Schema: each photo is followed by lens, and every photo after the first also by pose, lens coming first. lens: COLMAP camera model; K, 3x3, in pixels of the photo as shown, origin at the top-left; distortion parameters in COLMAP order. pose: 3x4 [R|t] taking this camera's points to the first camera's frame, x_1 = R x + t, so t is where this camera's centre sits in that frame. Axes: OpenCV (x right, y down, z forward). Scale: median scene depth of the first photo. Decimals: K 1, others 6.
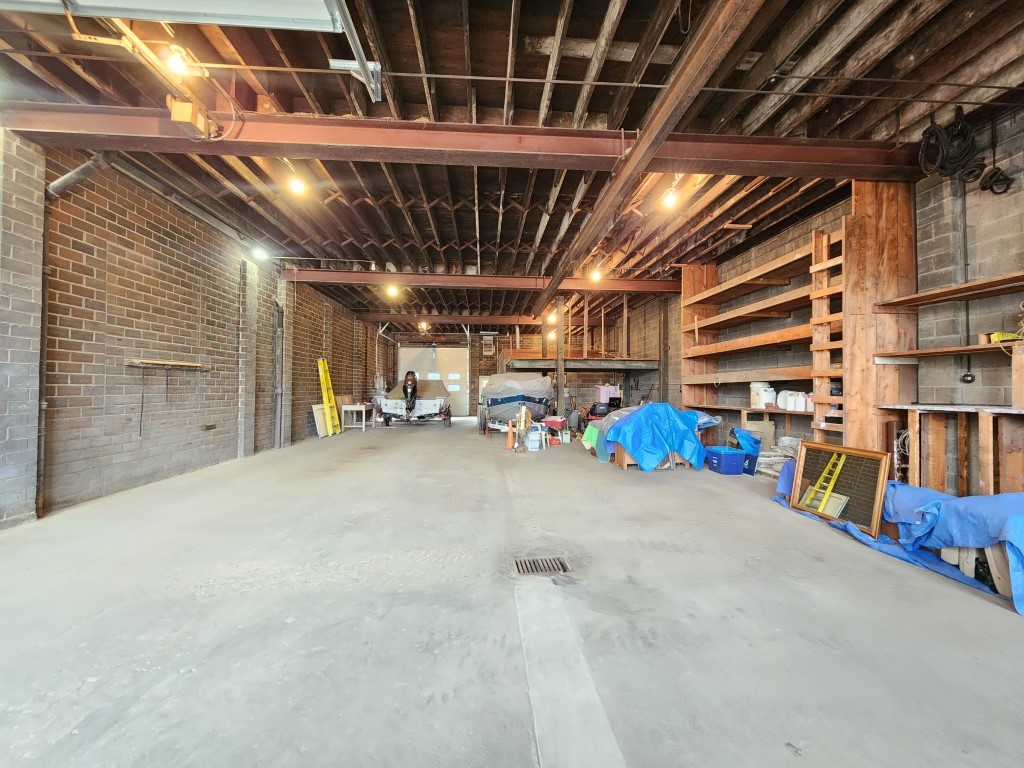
lens RADIAL K [[411.9, 0, 512.5], [0, 411.9, 382.3], [0, 0, 1]] dist [0.000557, 0.000099]
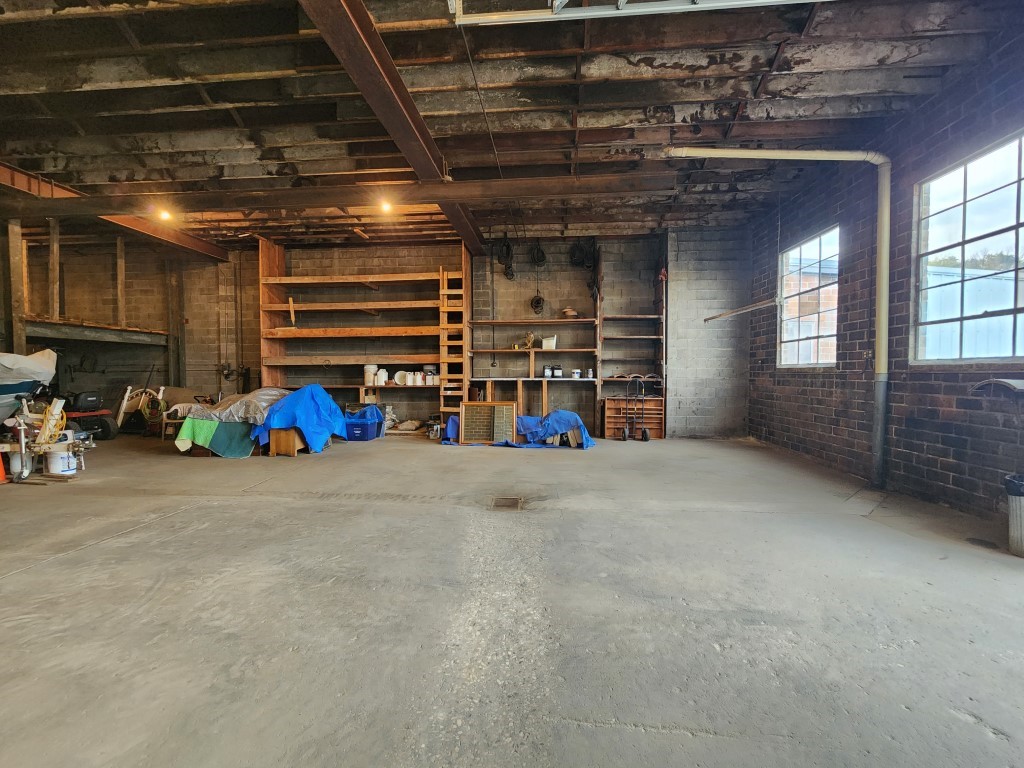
lens RADIAL K [[411.9, 0, 515.1], [0, 411.9, 382.7], [0, 0, 1]] dist [0.000557, 0.000099]
pose [[0.158765, -0.029666, 0.986871, -0.780155], [-0.013793, 0.999384, 0.032261, 0.010585], [-0.987220, -0.018734, 0.158258, 0.500435]]
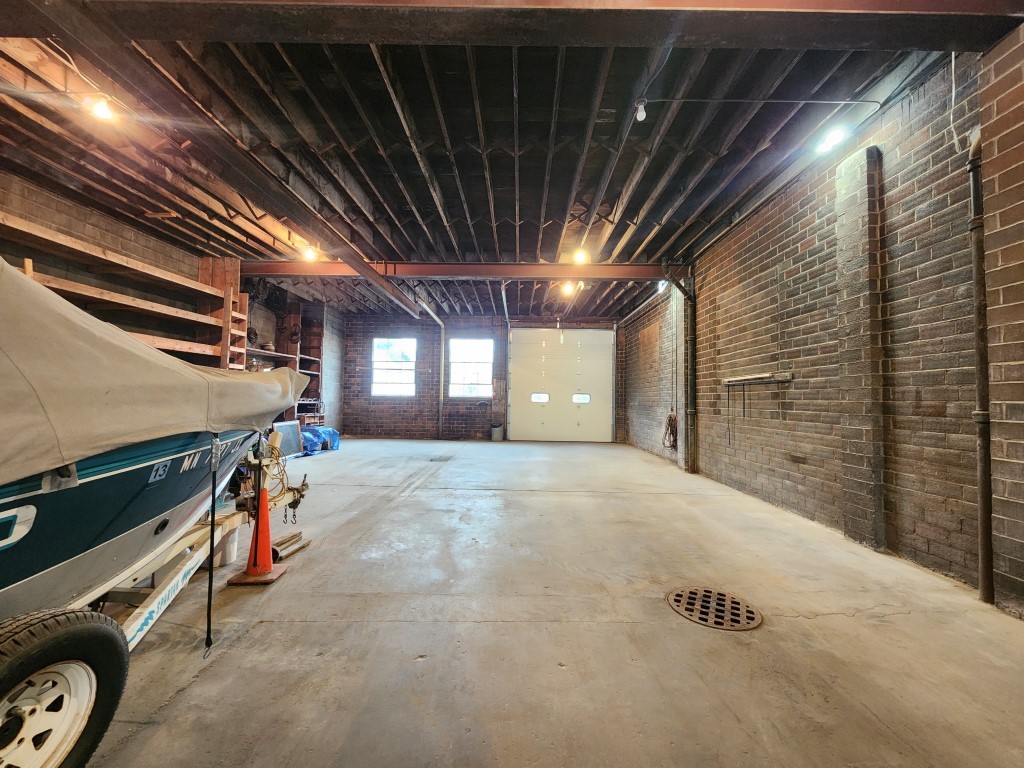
lens RADIAL K [[411.9, 0, 513.4], [0, 411.9, 386.1], [0, 0, 1]] dist [0.000557, 0.000099]
pose [[-0.995607, -0.017684, 0.091941, -0.447555], [-0.022246, 0.998559, -0.048833, 0.041859], [-0.090945, -0.050664, -0.994566, 2.517052]]
